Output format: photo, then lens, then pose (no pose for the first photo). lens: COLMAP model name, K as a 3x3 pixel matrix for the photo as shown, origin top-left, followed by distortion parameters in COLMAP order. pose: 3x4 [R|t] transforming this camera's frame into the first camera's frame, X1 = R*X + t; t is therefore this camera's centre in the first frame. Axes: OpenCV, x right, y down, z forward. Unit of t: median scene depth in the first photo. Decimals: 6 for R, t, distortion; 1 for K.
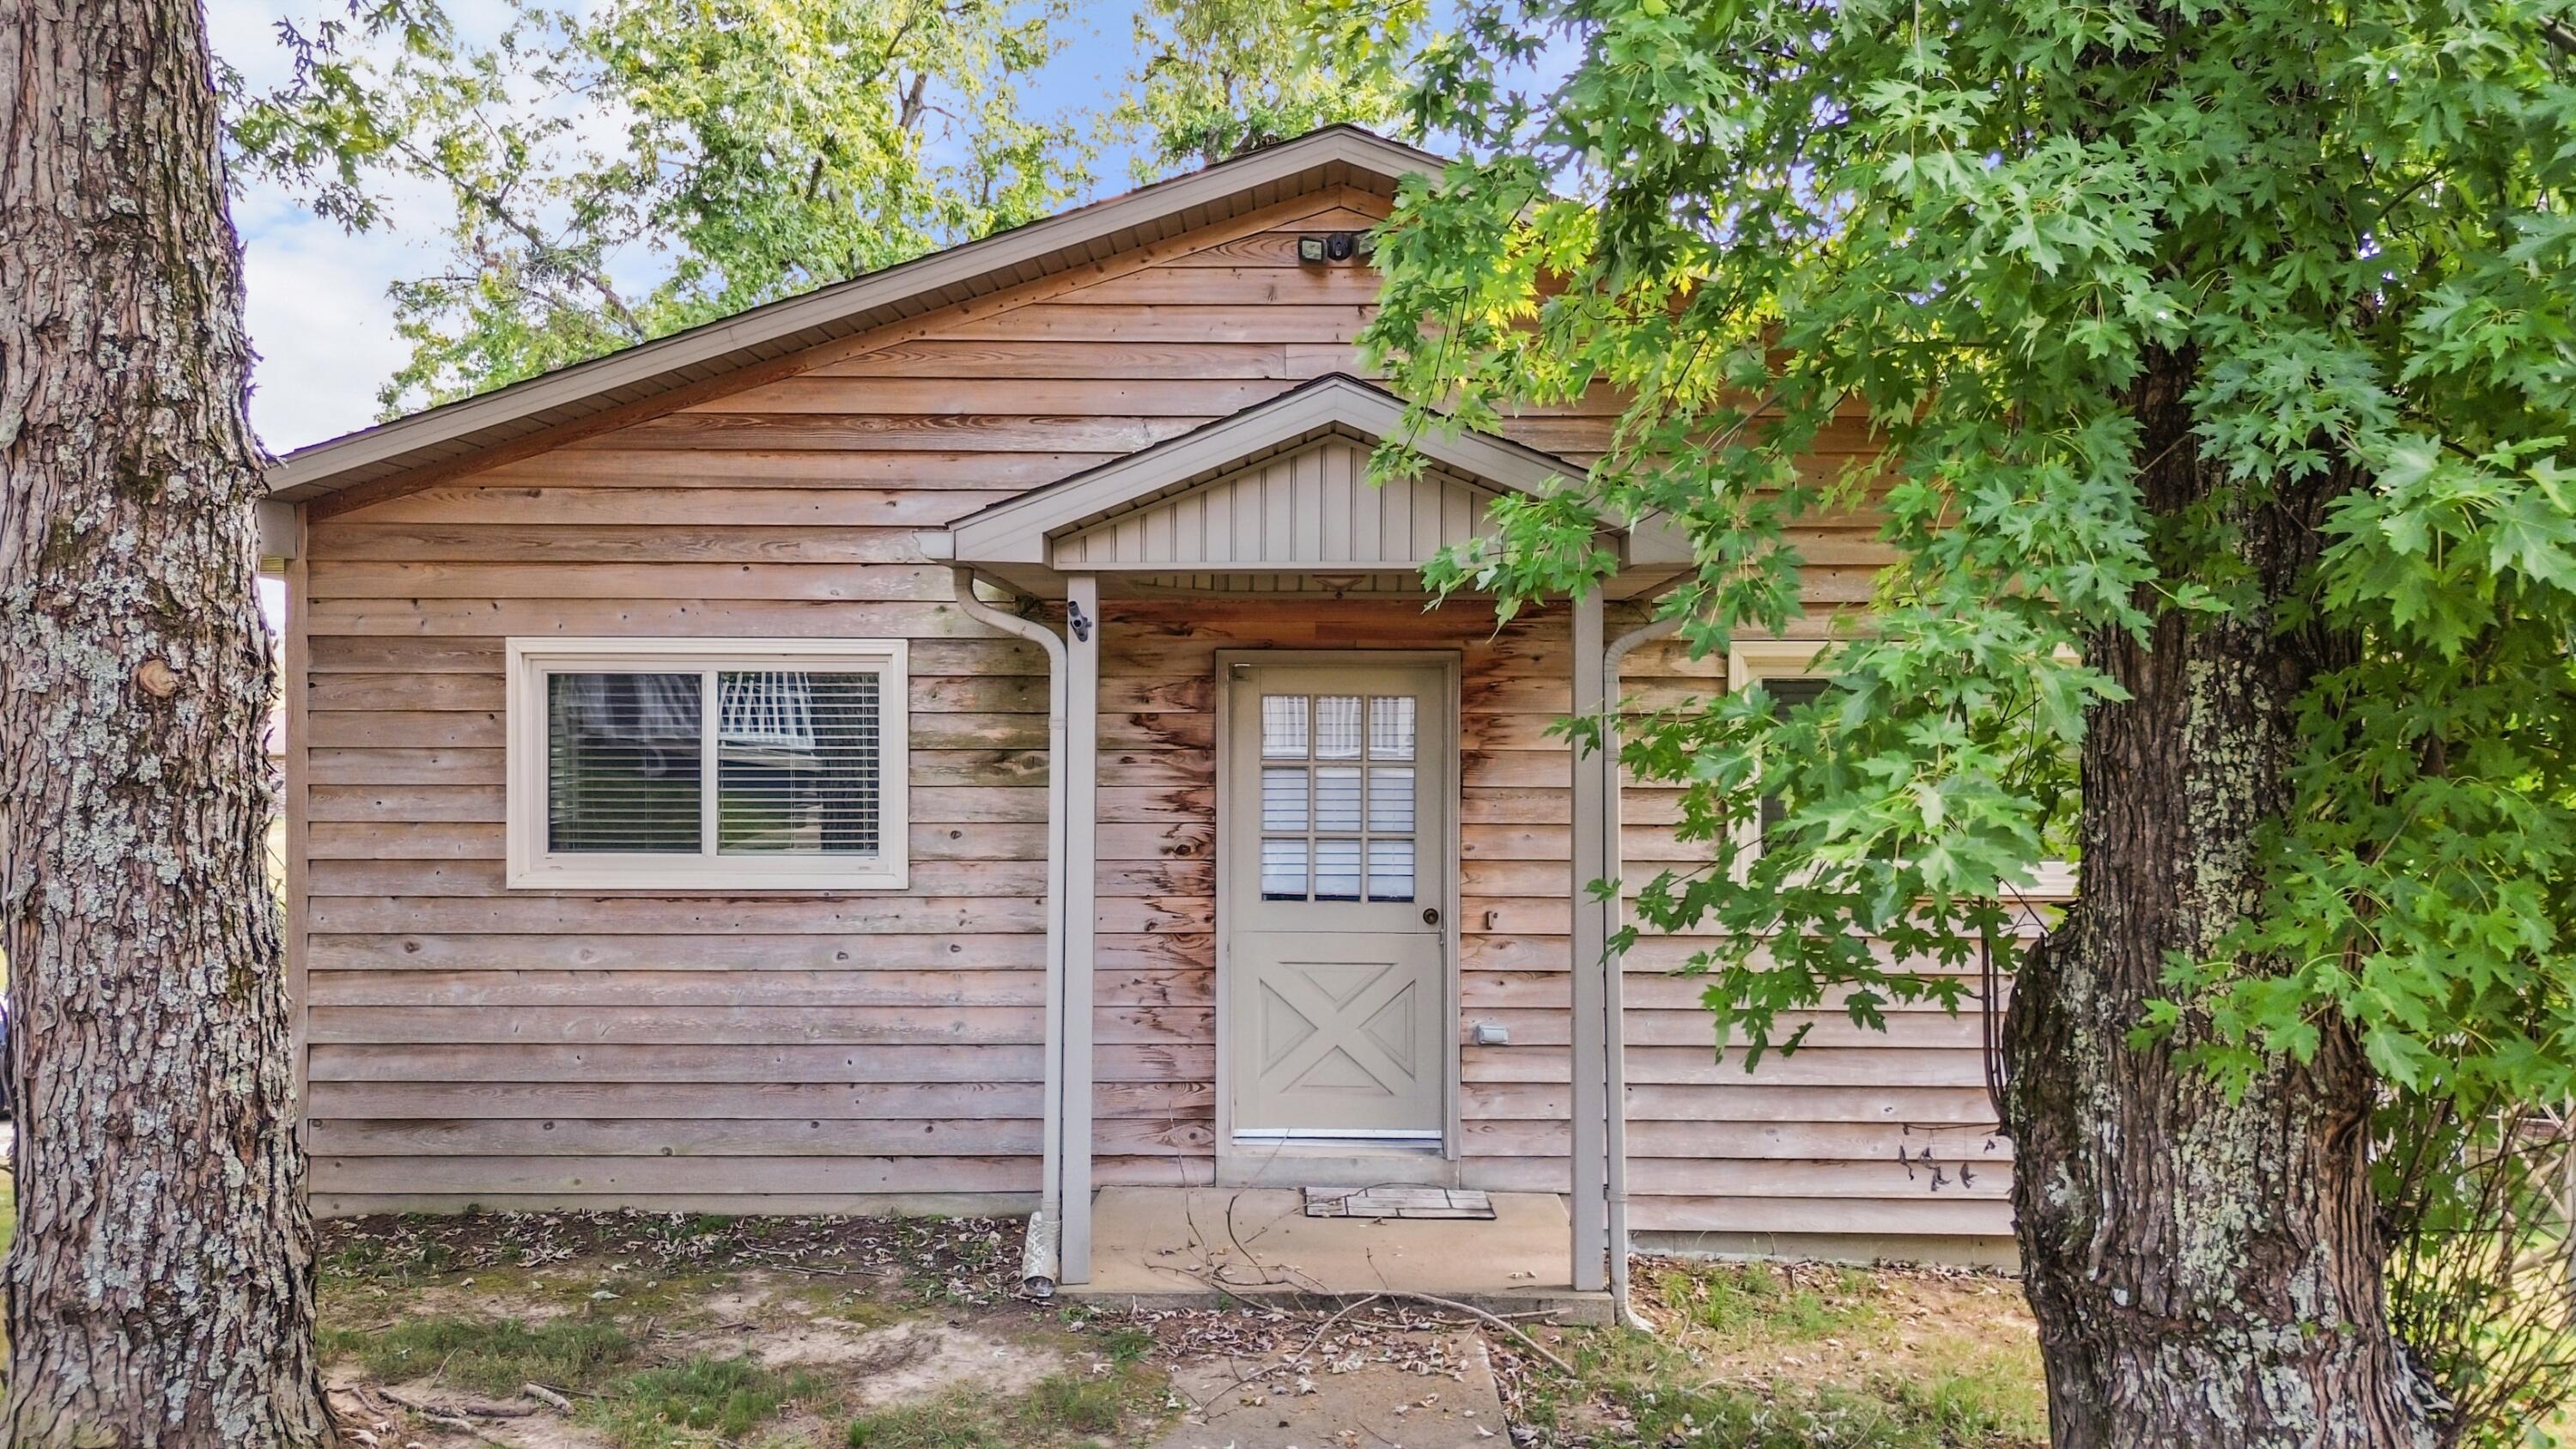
lens RADIAL K [[1856.3, 0, 1288.0], [0, 1856.3, 724.5], [0, 0, 1]] dist [0.057715, -0.051620]
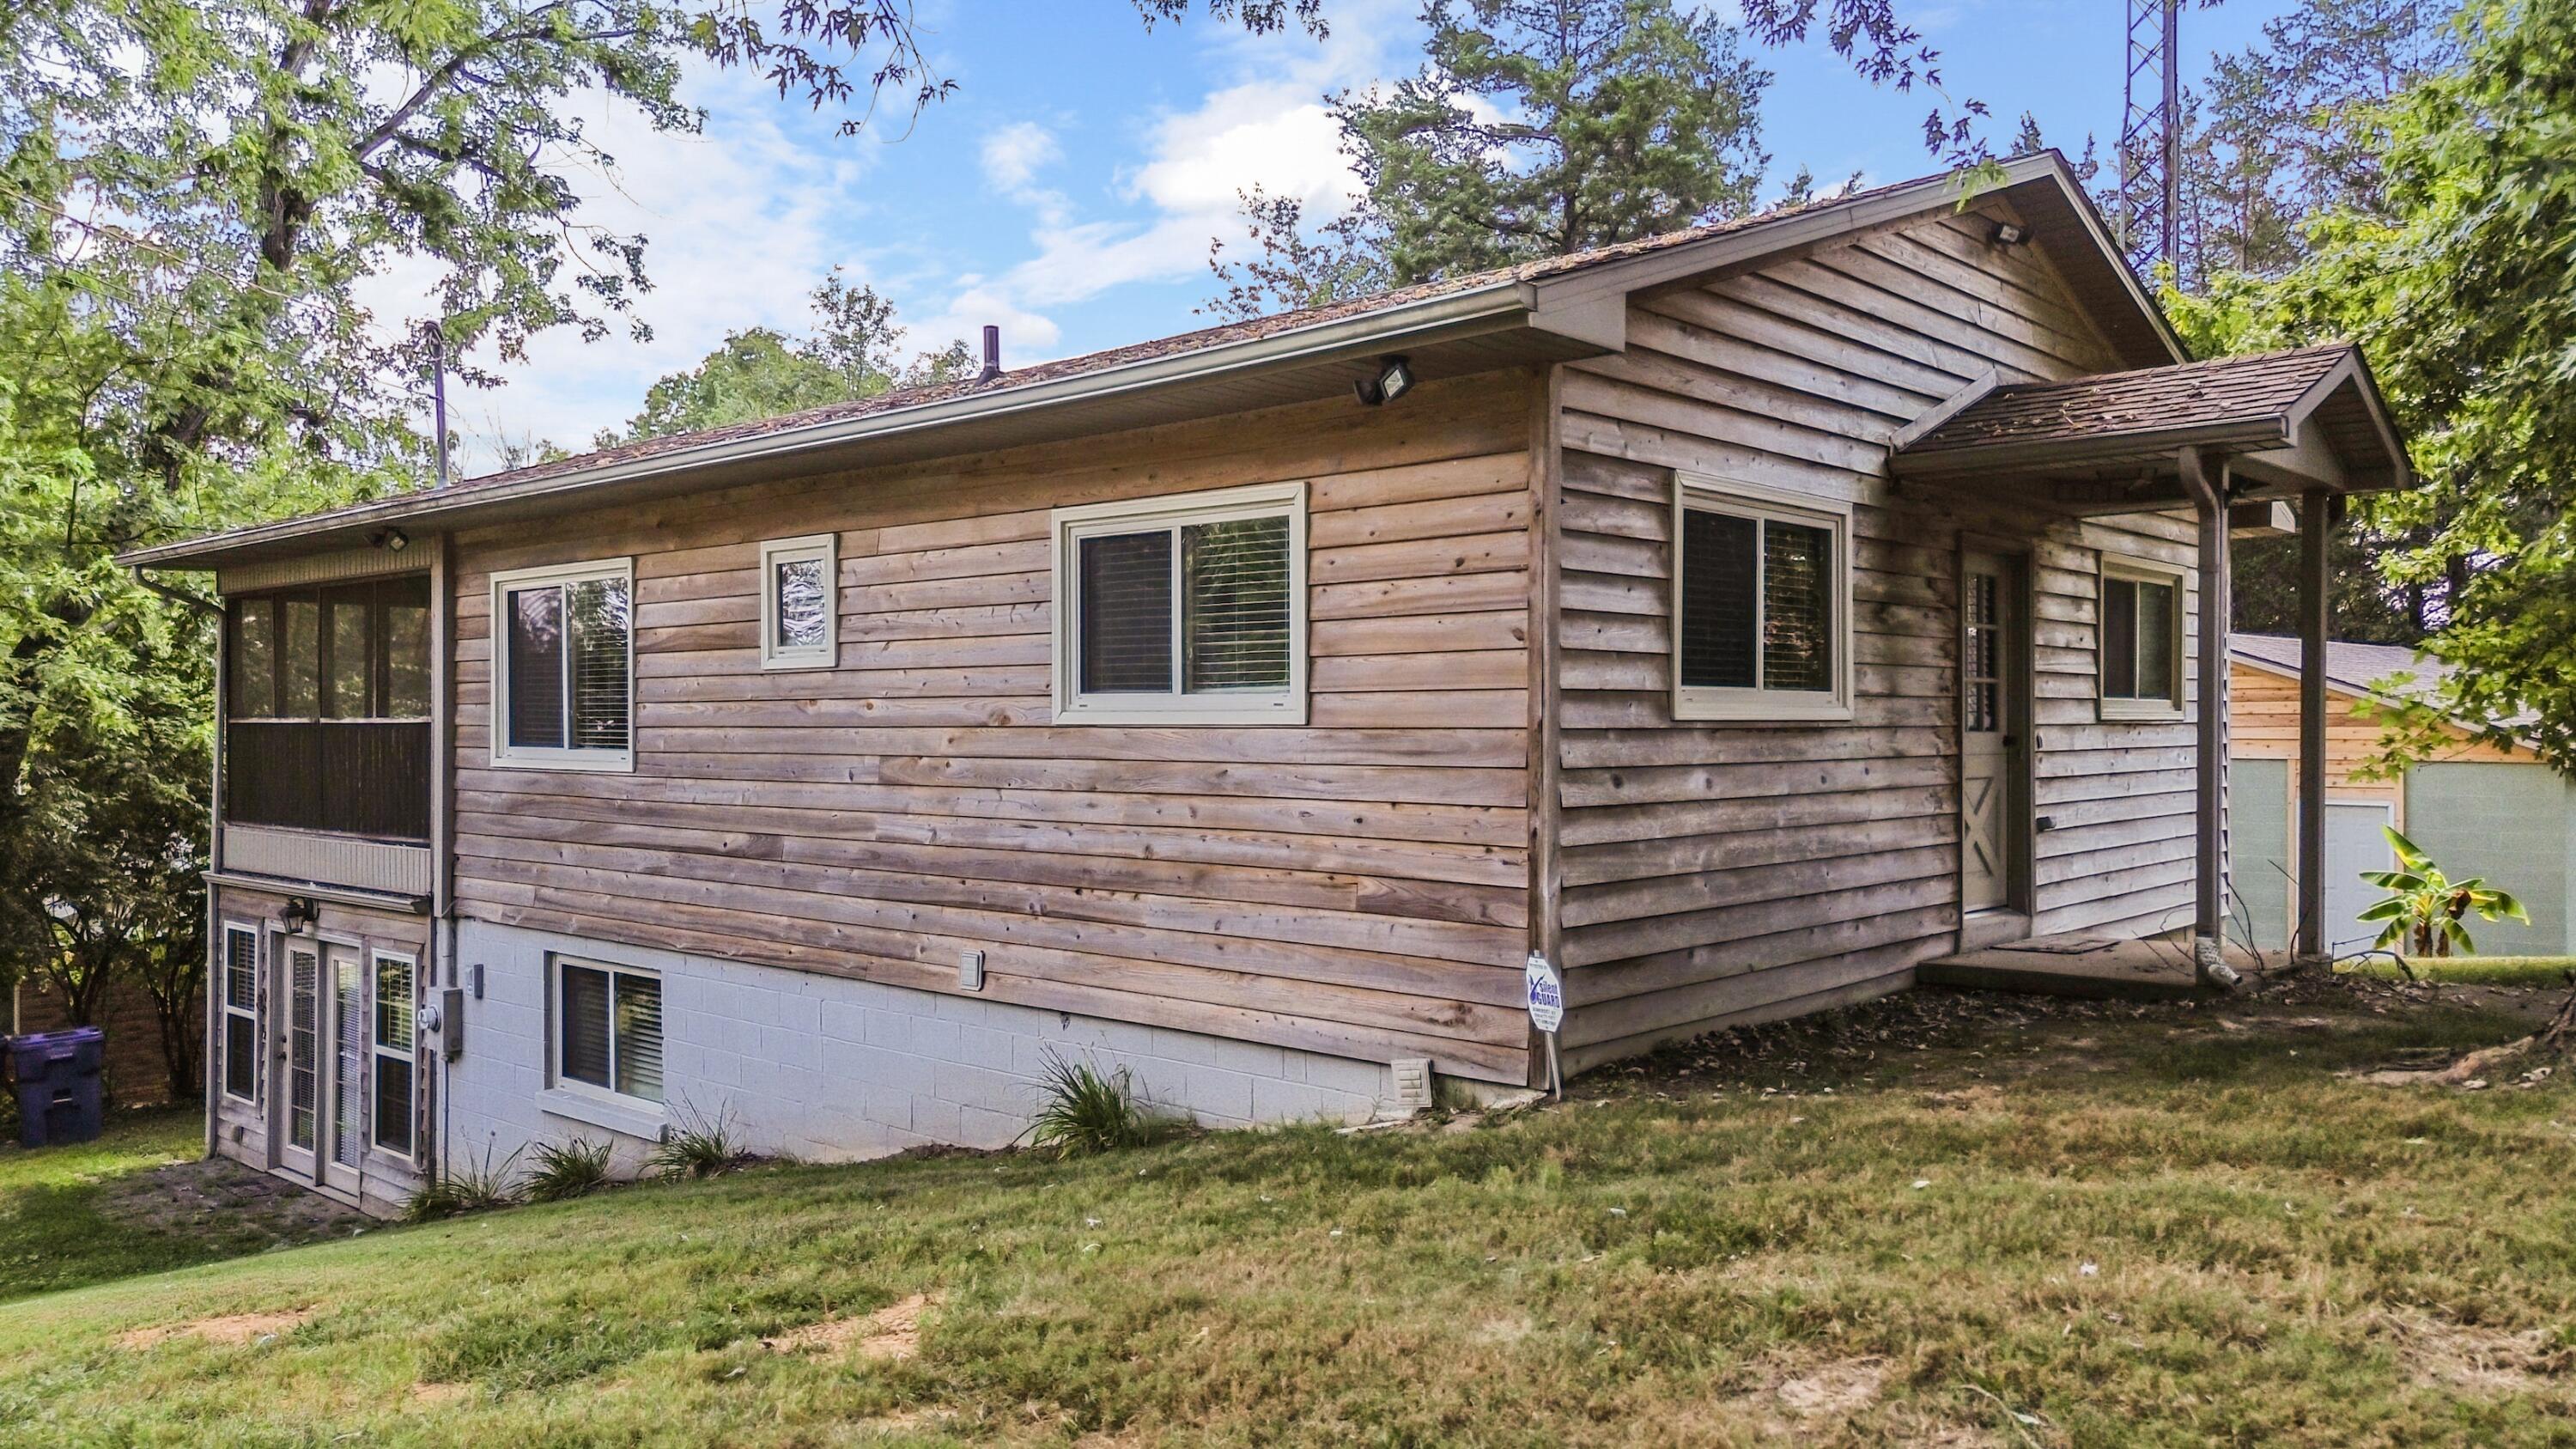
lens RADIAL K [[1856.3, 0, 1288.0], [0, 1856.3, 724.5], [0, 0, 1]] dist [0.057715, -0.051620]
pose [[0.656347, -0.006275, 0.754433, -1.298742], [-0.001831, 0.999949, 0.009910, 0.079488], [-0.754457, -0.007886, 0.656302, 0.502437]]
